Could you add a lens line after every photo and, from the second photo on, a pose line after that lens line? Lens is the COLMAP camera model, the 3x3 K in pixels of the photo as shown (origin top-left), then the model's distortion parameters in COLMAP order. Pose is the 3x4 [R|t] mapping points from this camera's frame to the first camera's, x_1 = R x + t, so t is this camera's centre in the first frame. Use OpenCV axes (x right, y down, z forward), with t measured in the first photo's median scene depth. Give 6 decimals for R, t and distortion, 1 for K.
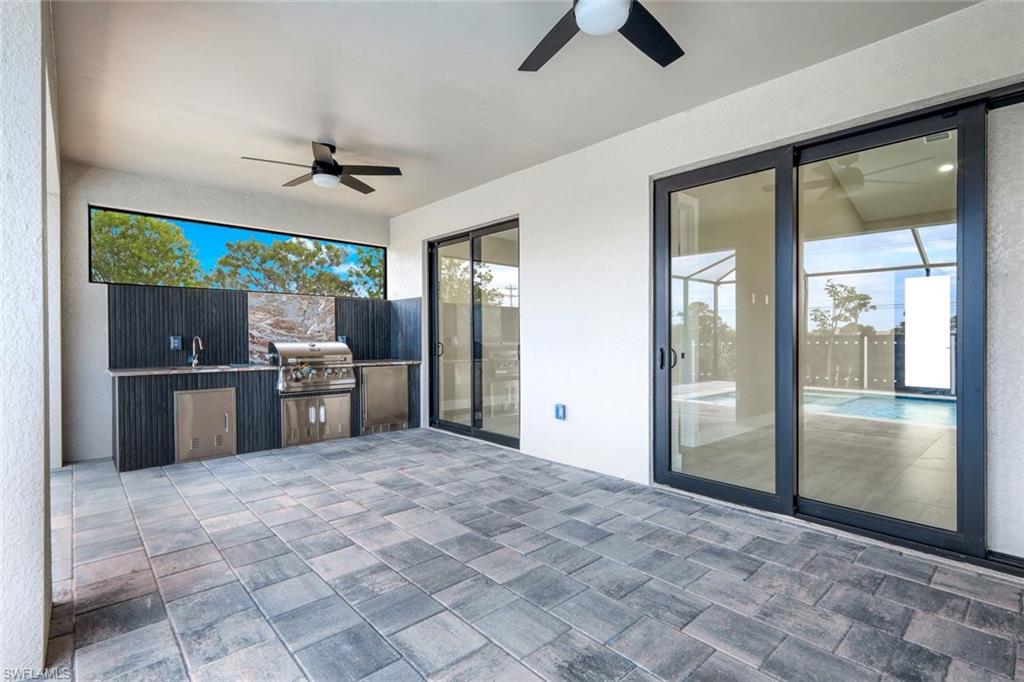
lens RADIAL K [[487.5, 0, 505.0], [0, 487.5, 340.0], [0, 0, 1]] dist [0.009597, -0.000131]
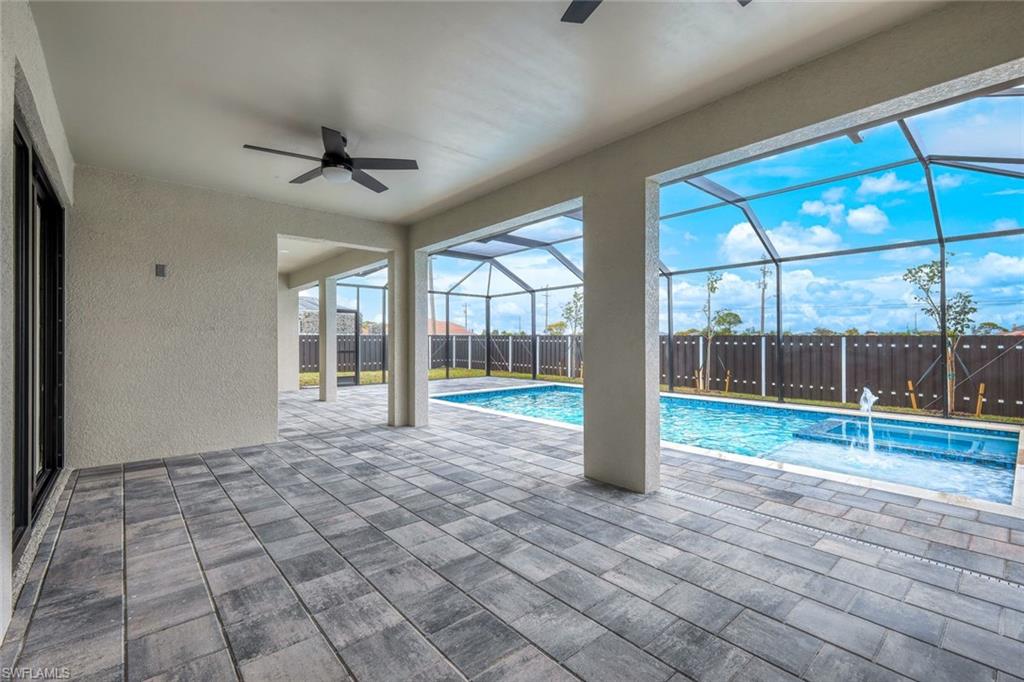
lens RADIAL K [[448.9, 0, 511.7], [0, 448.9, 338.2], [0, 0, 1]] dist [0.002799, 0.000358]
pose [[-0.999975, 0.001510, 0.006856, -0.196980], [0.001520, 0.999998, 0.001462, -0.009854], [-0.006854, 0.001473, -0.999975, 1.110040]]
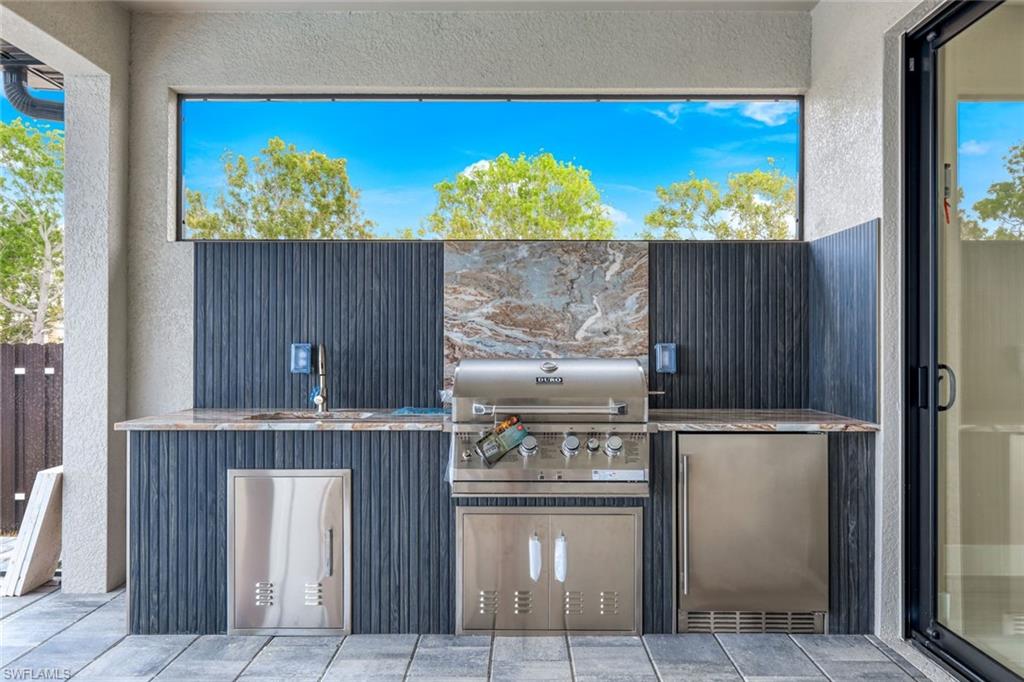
lens RADIAL K [[855.5, 0, 508.9], [0, 855.5, 349.6], [0, 0, 1]] dist [0.002503, -0.003127]
pose [[0.741007, 0.005642, -0.671474, 0.025635], [-0.004954, 0.999983, 0.002935, -0.005891], [0.671480, 0.001152, 0.741022, 0.532488]]
